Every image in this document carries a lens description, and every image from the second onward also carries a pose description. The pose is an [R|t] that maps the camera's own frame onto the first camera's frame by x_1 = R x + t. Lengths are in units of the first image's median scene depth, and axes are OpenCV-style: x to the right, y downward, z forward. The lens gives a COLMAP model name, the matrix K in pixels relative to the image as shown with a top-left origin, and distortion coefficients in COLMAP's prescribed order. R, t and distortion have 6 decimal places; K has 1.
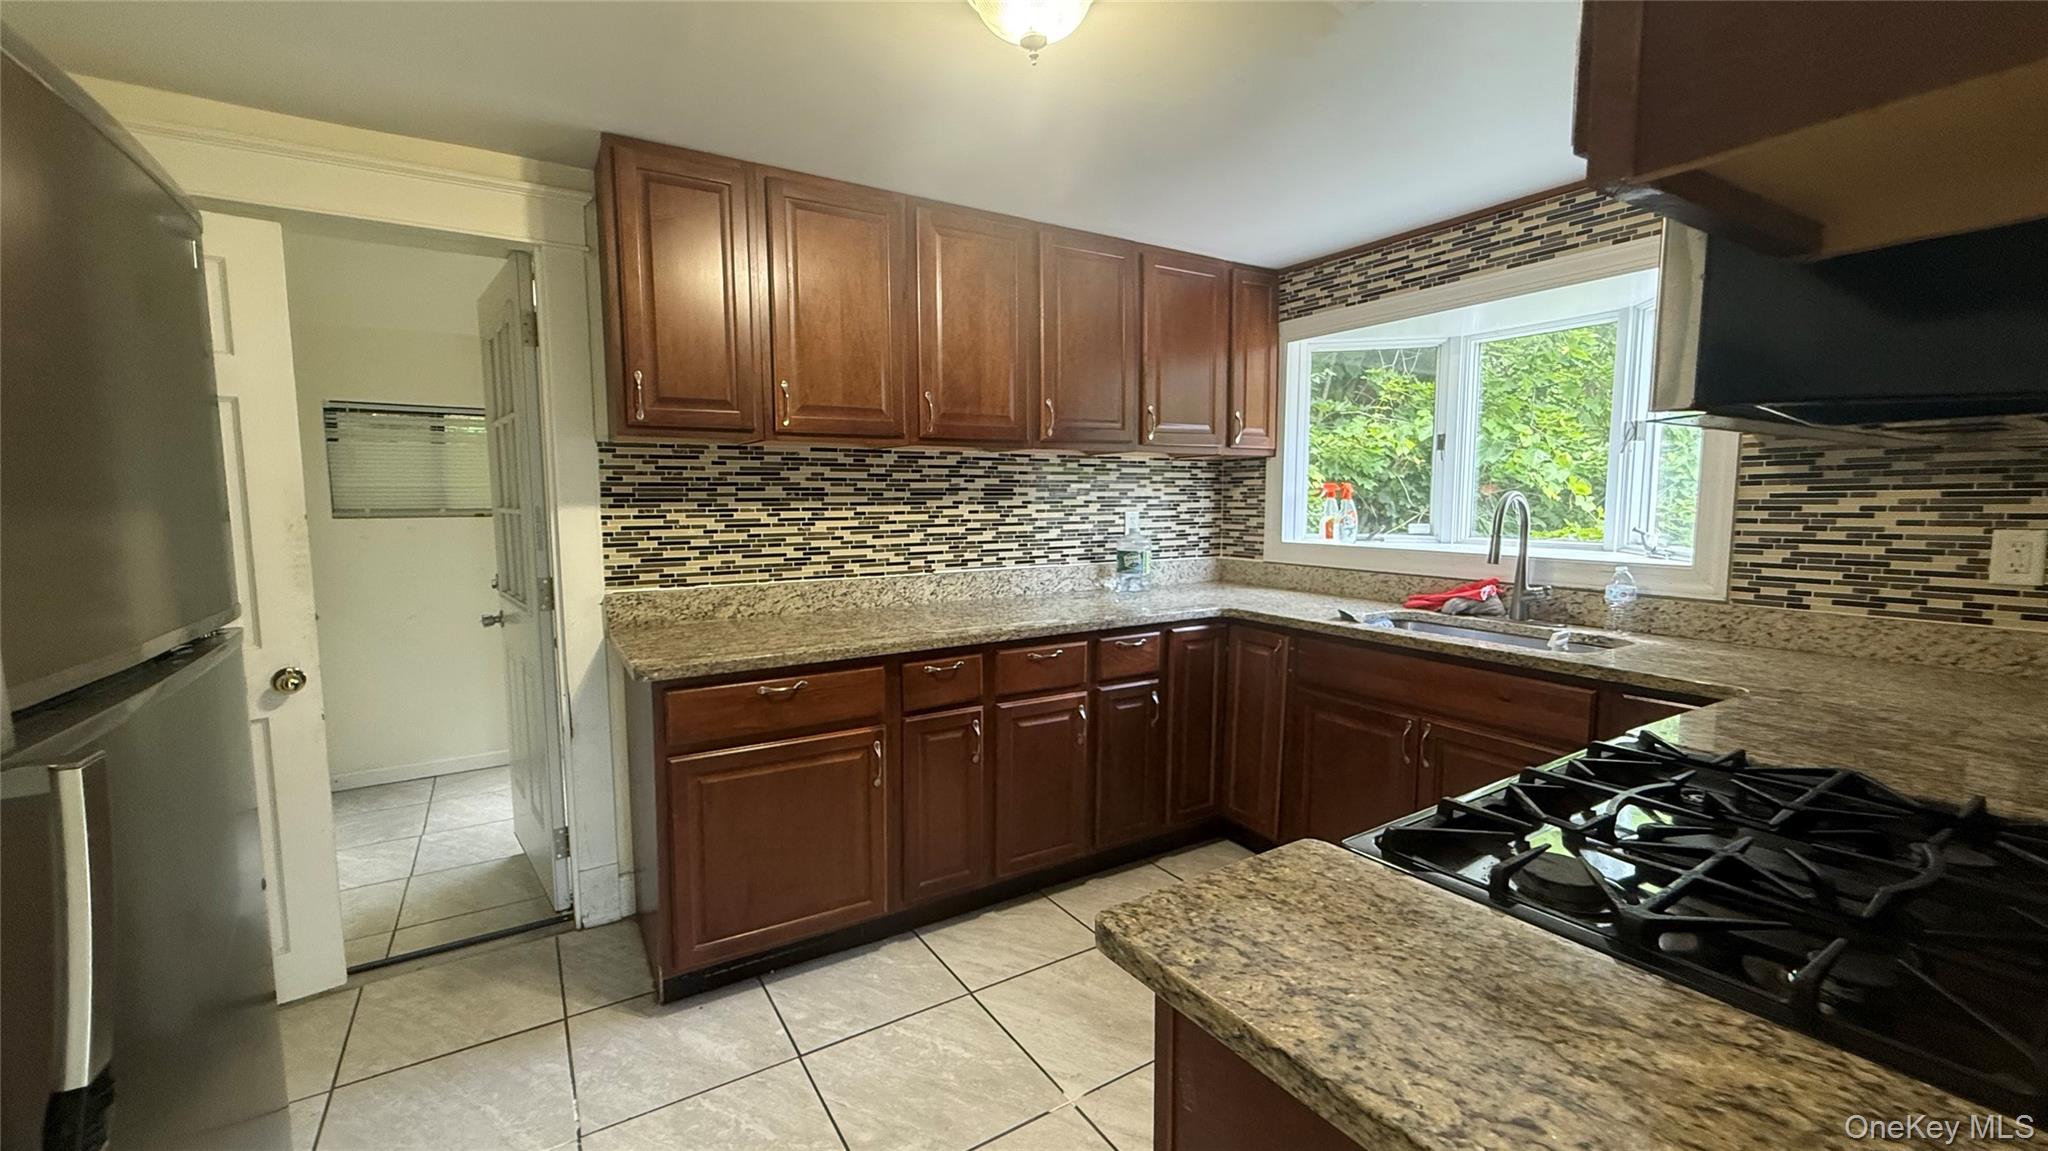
lens RADIAL K [[814.6, 0, 1038.7], [0, 814.6, 585.3], [0, 0, 1]] dist [-0.003988, 0.001525]
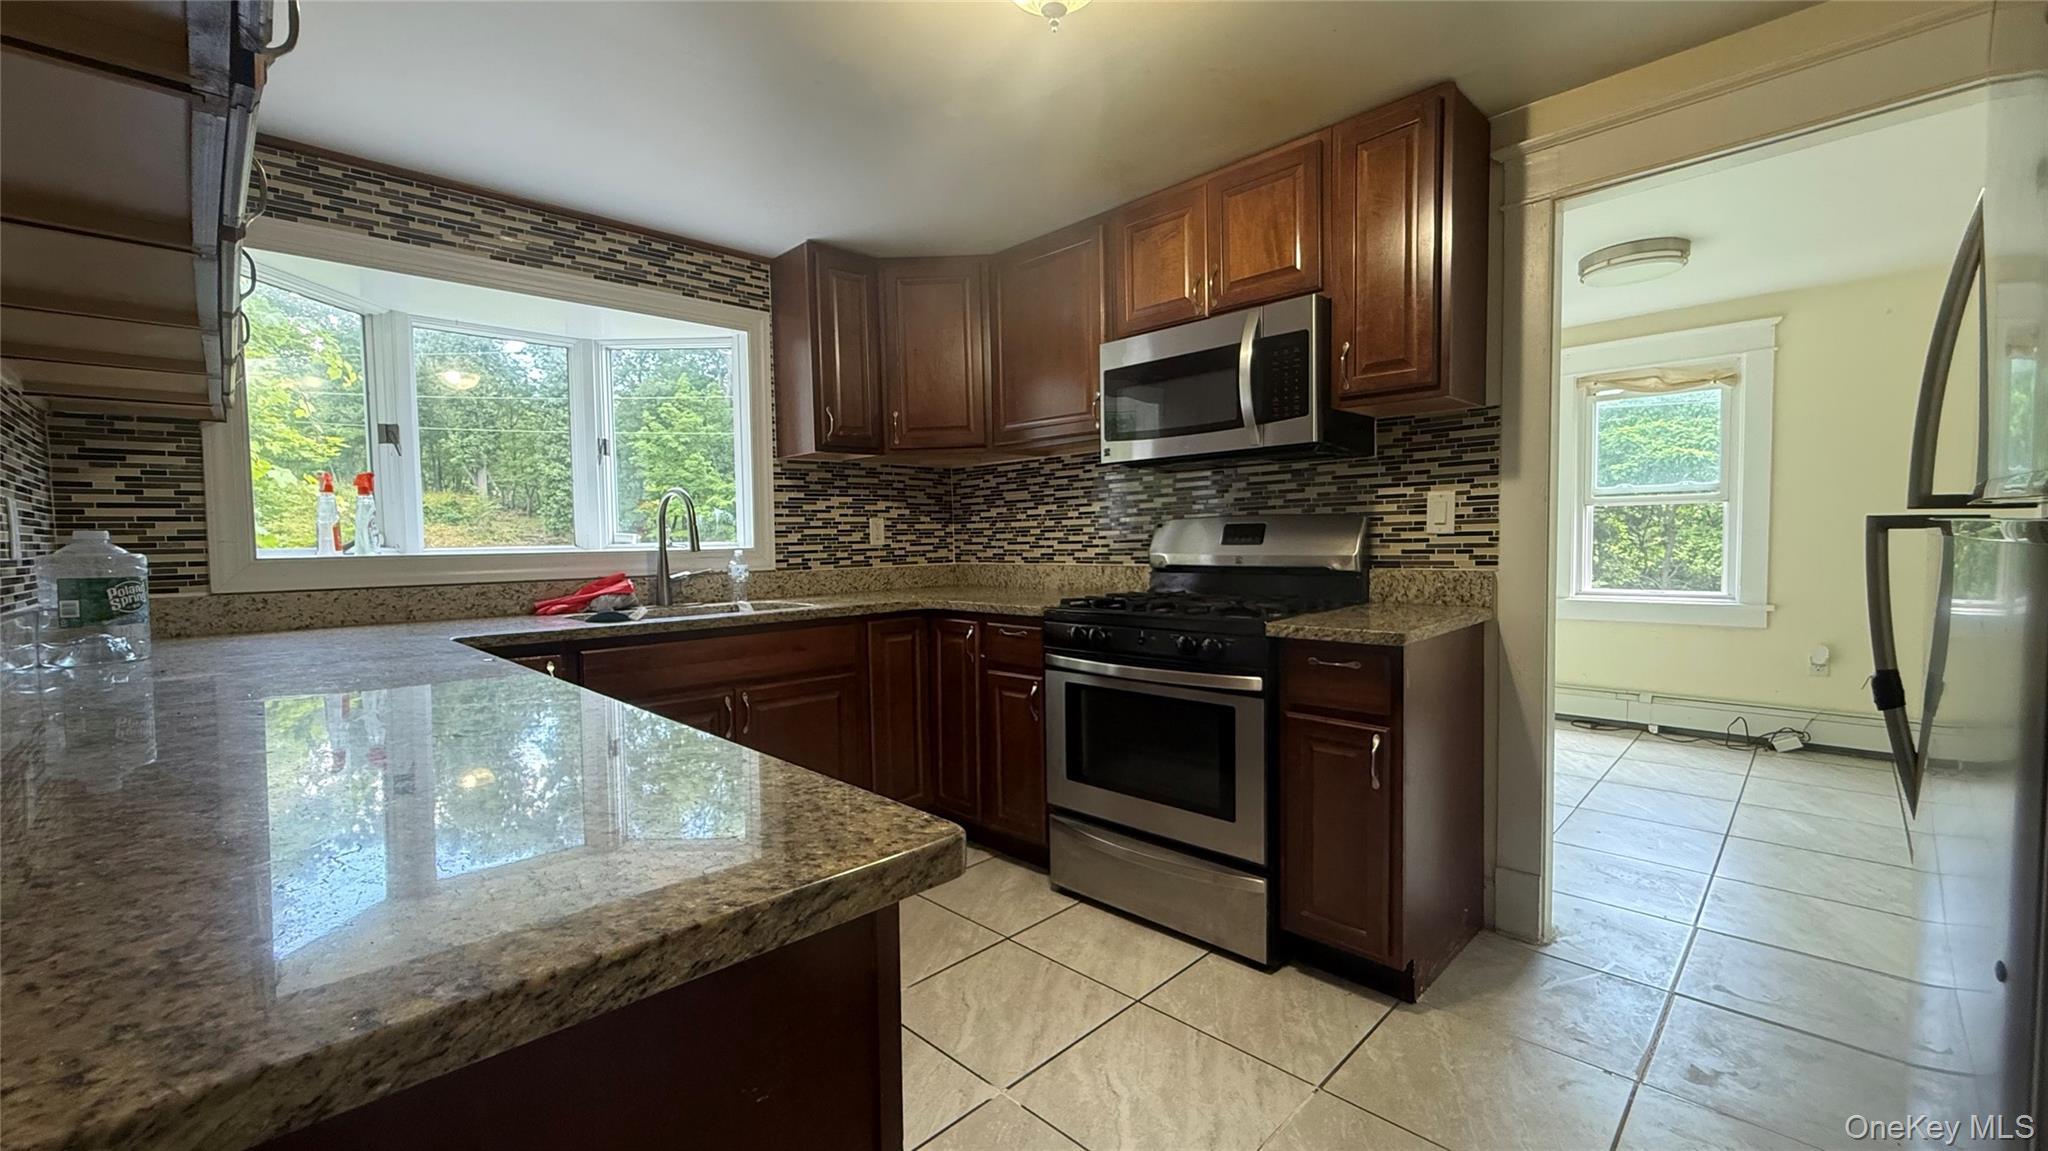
lens RADIAL K [[814.6, 0, 1039.2], [0, 814.6, 563.7], [0, 0, 1]] dist [-0.003988, 0.001525]
pose [[-0.217984, -0.045797, 0.974877, -0.714148], [0.108165, 0.991611, 0.070769, -0.045414], [-0.969940, 0.120874, -0.211202, 0.866809]]
